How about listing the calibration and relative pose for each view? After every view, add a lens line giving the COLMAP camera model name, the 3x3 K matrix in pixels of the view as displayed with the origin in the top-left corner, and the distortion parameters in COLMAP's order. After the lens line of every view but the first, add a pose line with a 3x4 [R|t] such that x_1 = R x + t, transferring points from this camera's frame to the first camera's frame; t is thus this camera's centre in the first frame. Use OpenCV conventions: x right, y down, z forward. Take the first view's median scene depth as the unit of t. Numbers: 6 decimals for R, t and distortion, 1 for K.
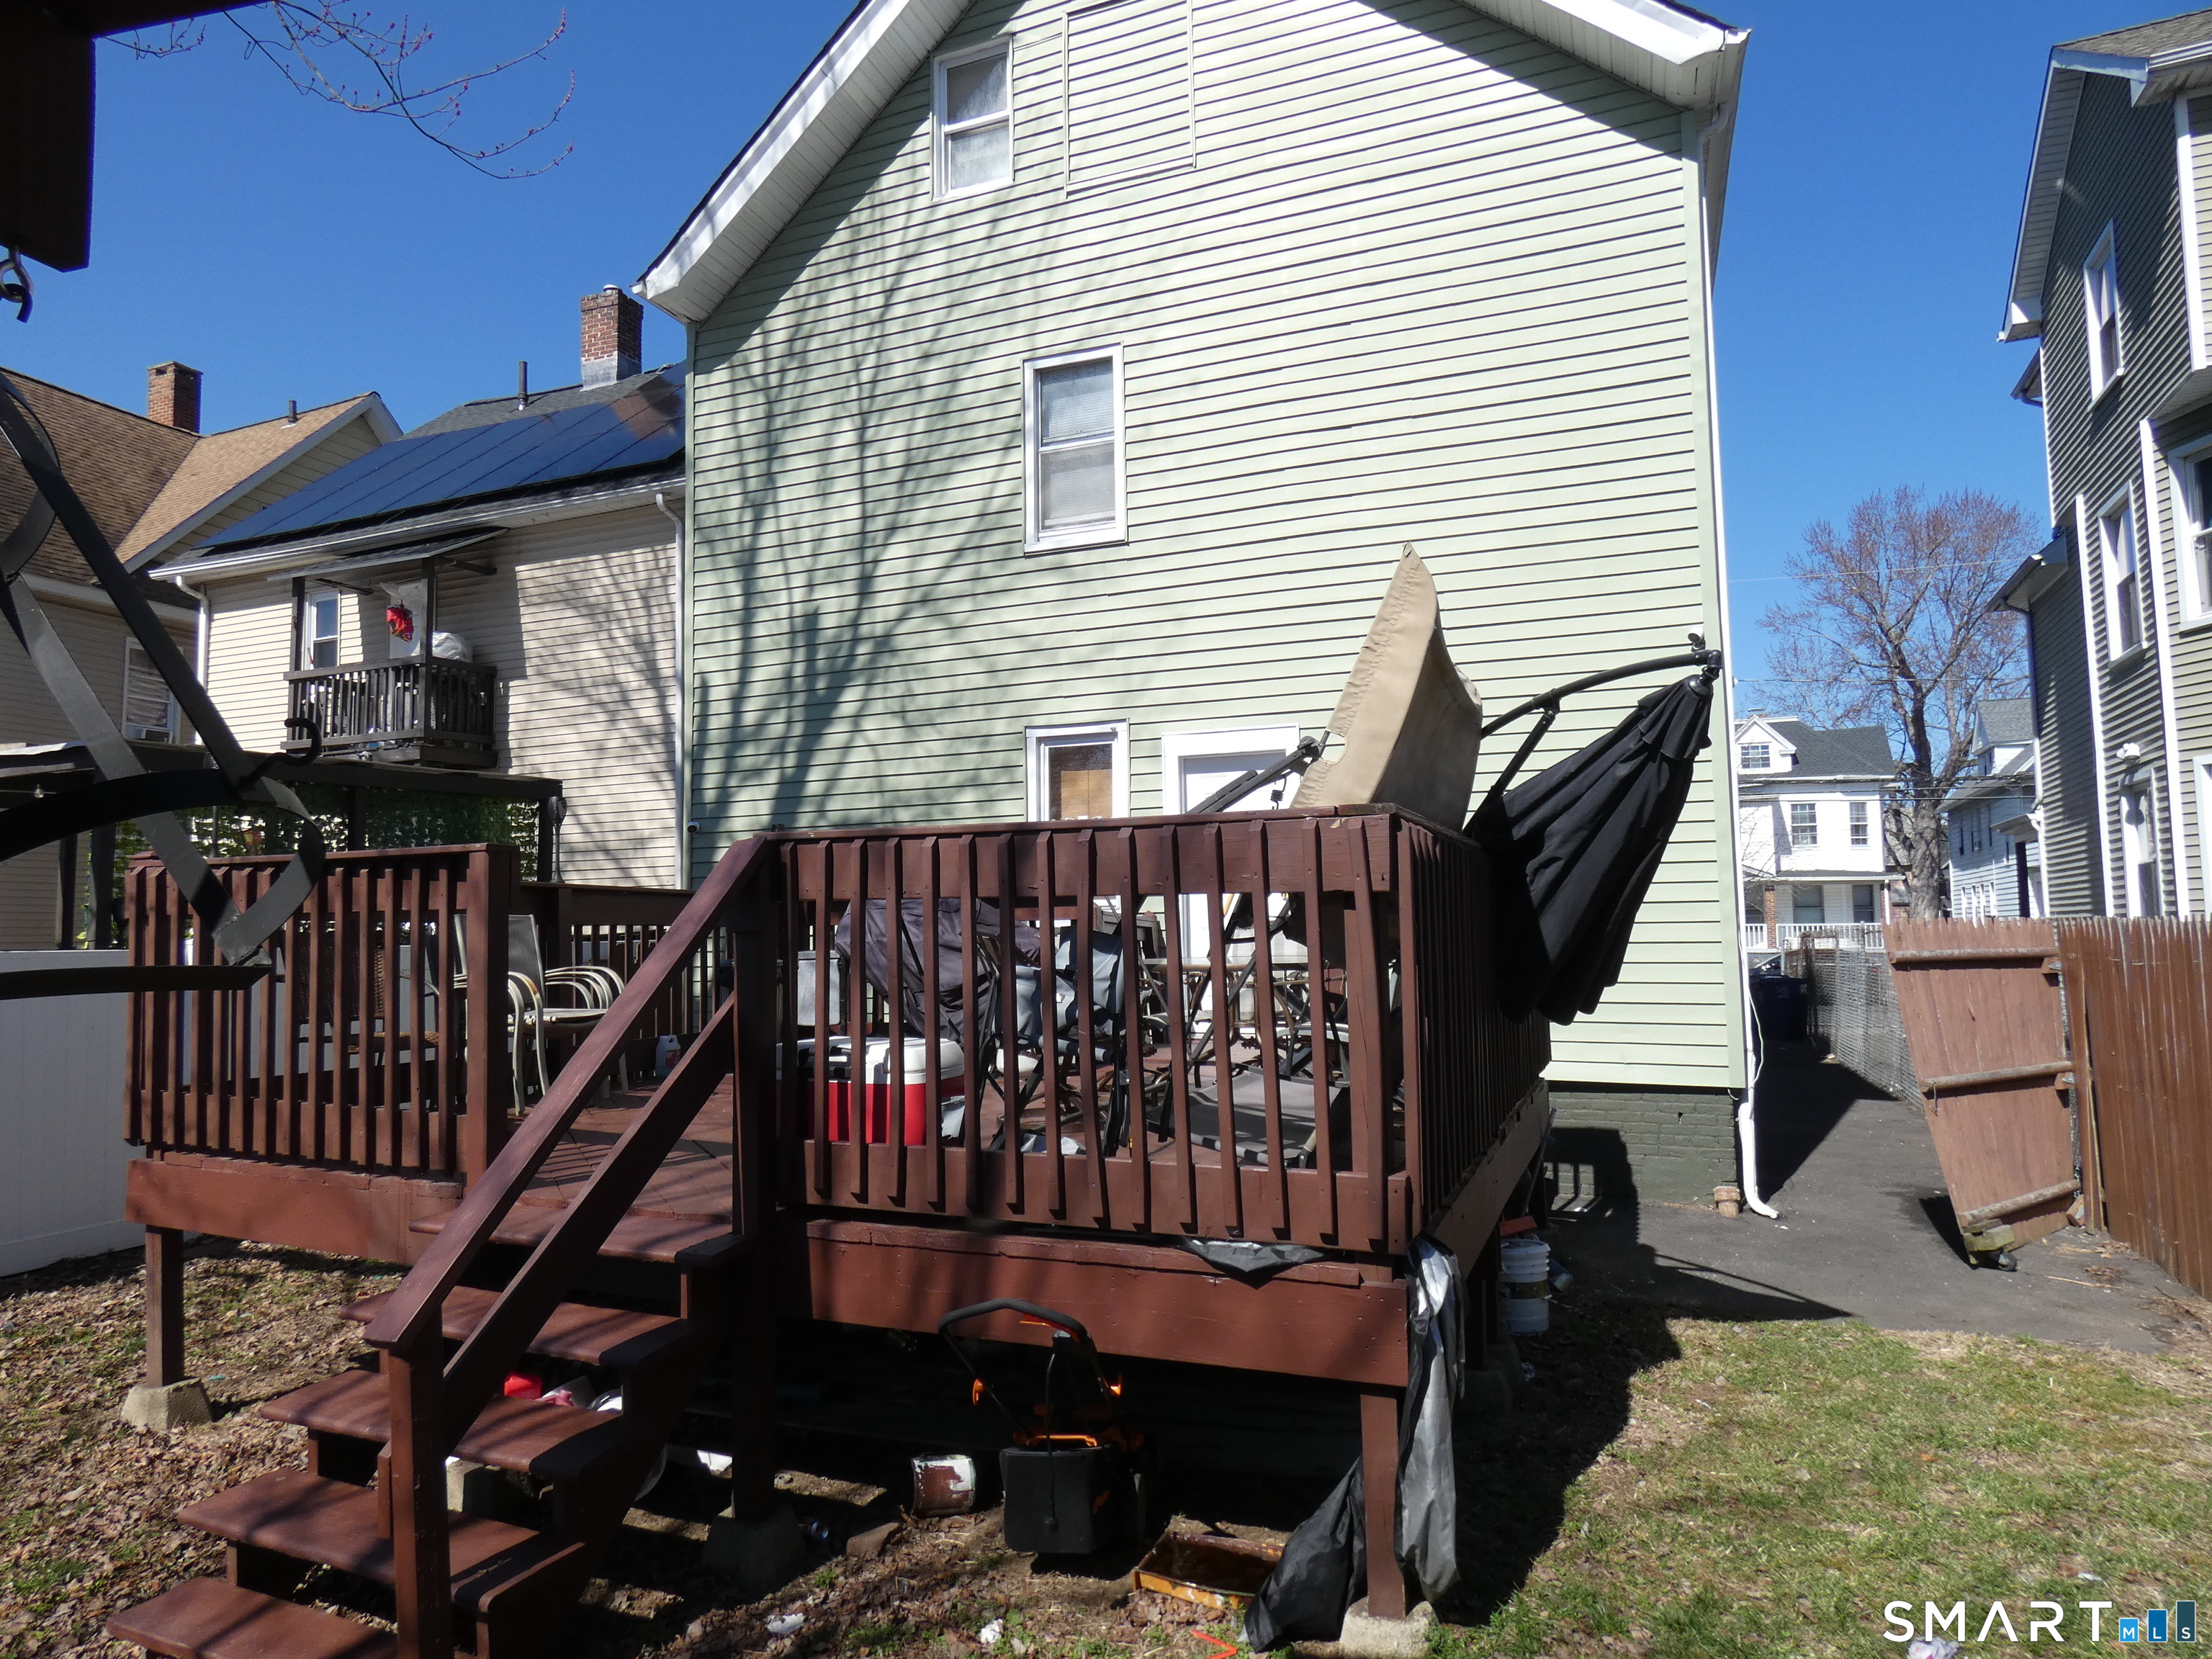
lens RADIAL K [[1332.0, 0, 1106.0], [0, 1332.0, 829.5], [0, 0, 1]] dist [0.017047, 0.000566]
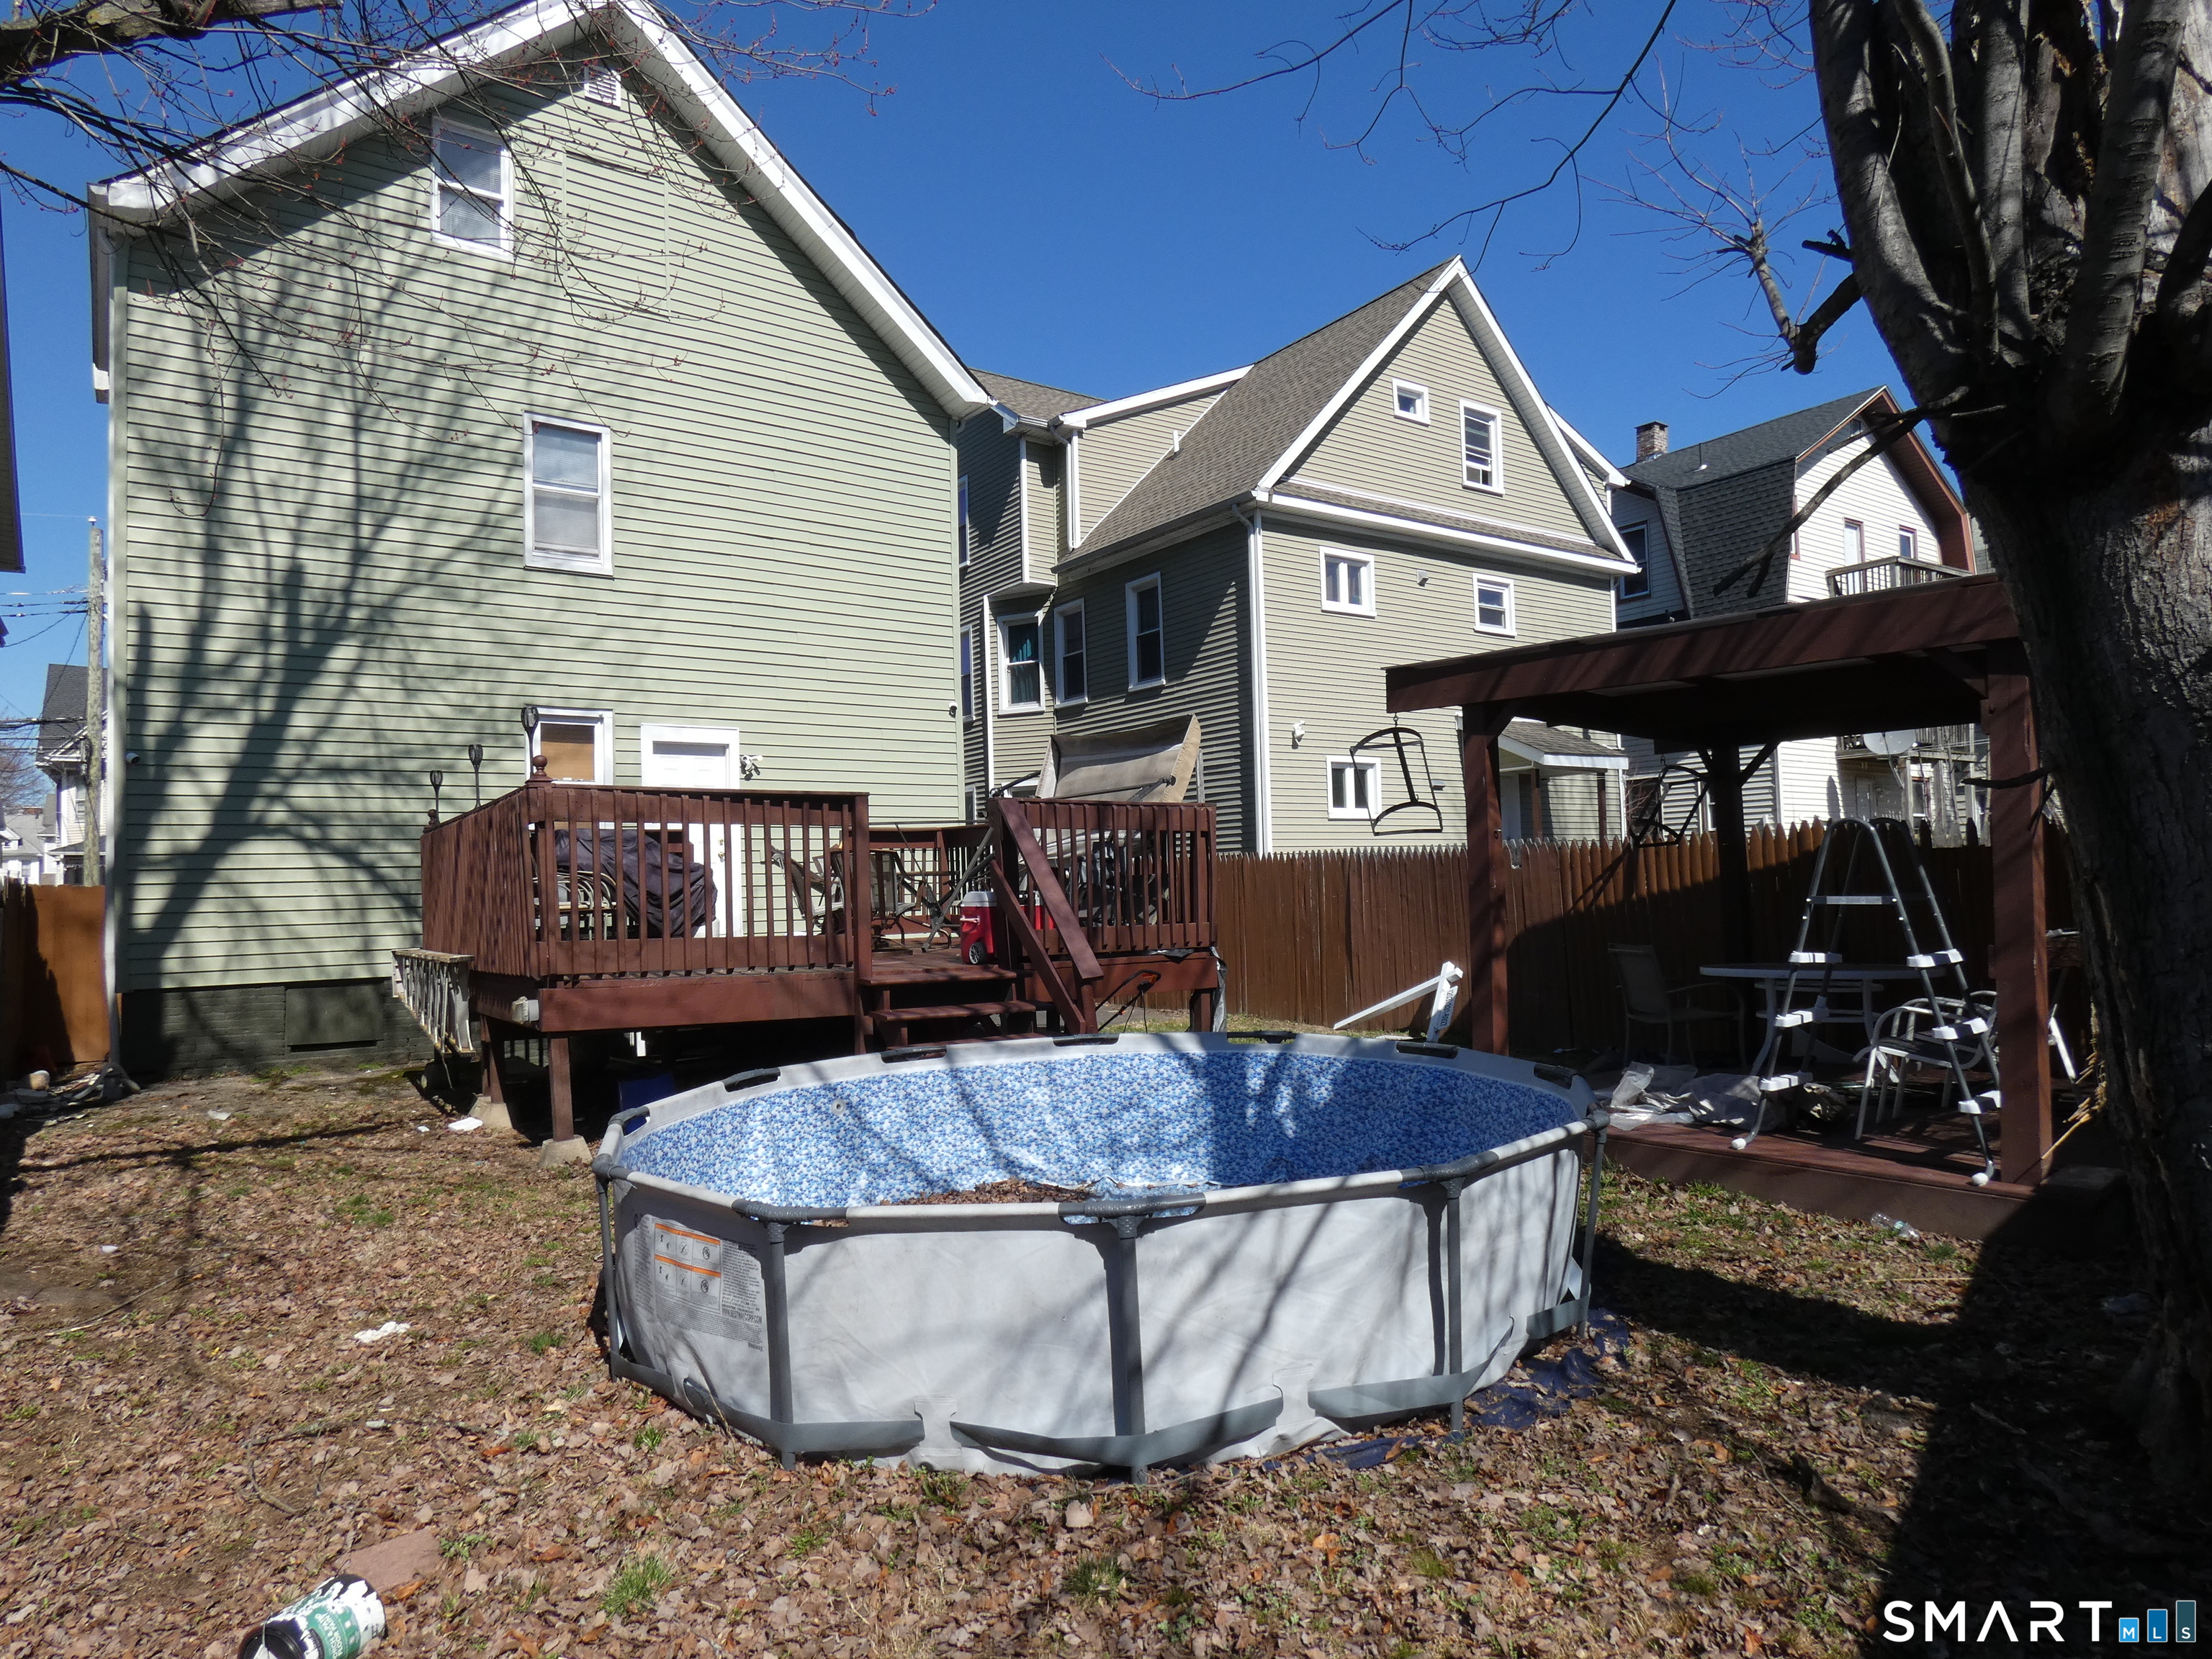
lens RADIAL K [[1332.0, 0, 1106.0], [0, 1332.0, 829.5], [0, 0, 1]] dist [0.017047, 0.000566]
pose [[0.539465, 0.035982, 0.841239, -0.777464], [-0.051079, 0.998645, -0.009959, 0.024577], [-0.840457, -0.037597, 0.540572, -0.145084]]
